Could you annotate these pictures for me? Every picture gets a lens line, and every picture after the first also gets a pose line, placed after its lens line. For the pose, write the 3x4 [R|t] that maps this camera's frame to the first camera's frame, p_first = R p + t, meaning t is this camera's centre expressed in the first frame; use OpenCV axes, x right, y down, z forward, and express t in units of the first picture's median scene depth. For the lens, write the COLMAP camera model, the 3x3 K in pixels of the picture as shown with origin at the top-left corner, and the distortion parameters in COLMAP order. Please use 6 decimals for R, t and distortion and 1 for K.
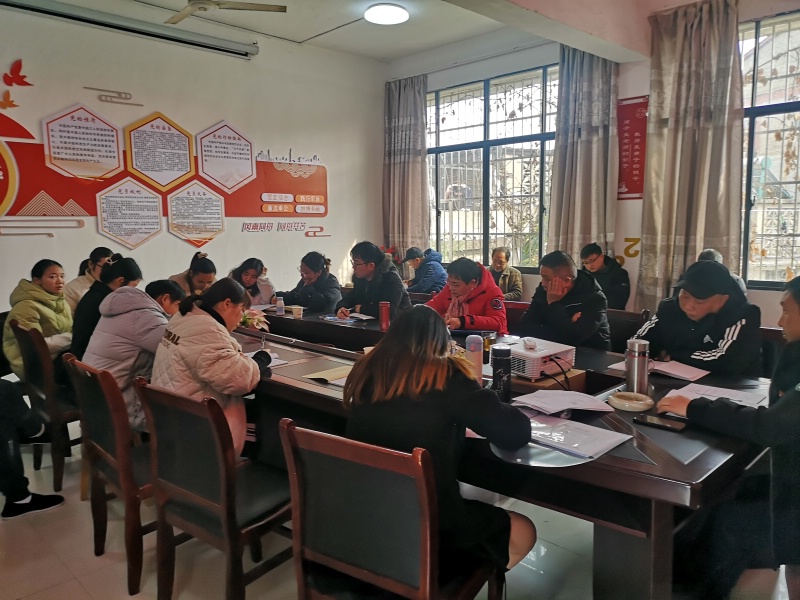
lens RADIAL K [[623.8, 0, 400.0], [0, 623.8, 300.0], [0, 0, 1]] dist [0.008013, 0.006817]
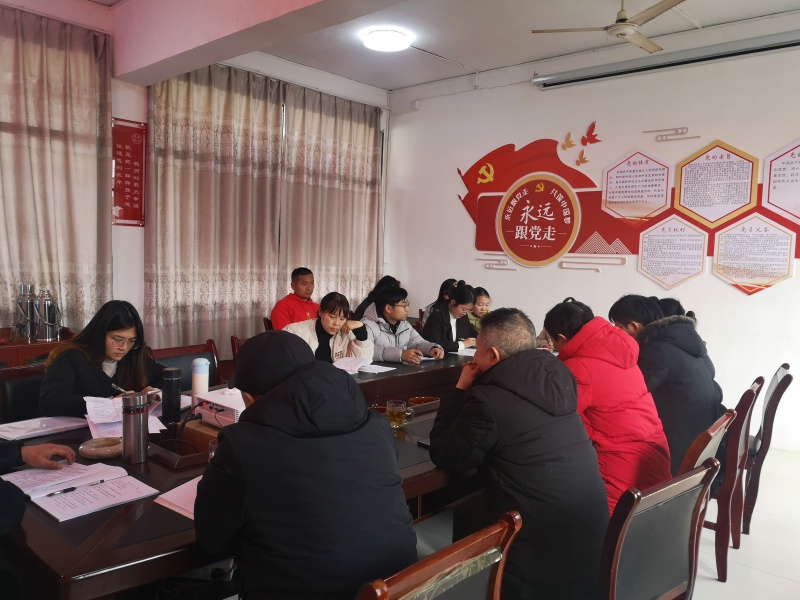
lens RADIAL K [[623.8, 0, 400.0], [0, 623.8, 300.0], [0, 0, 1]] dist [0.008013, 0.006817]
pose [[0.060206, 0.084069, -0.994639, 0.516413], [-0.152391, 0.985540, 0.074076, -0.076364], [0.986485, 0.147114, 0.072147, 0.547174]]
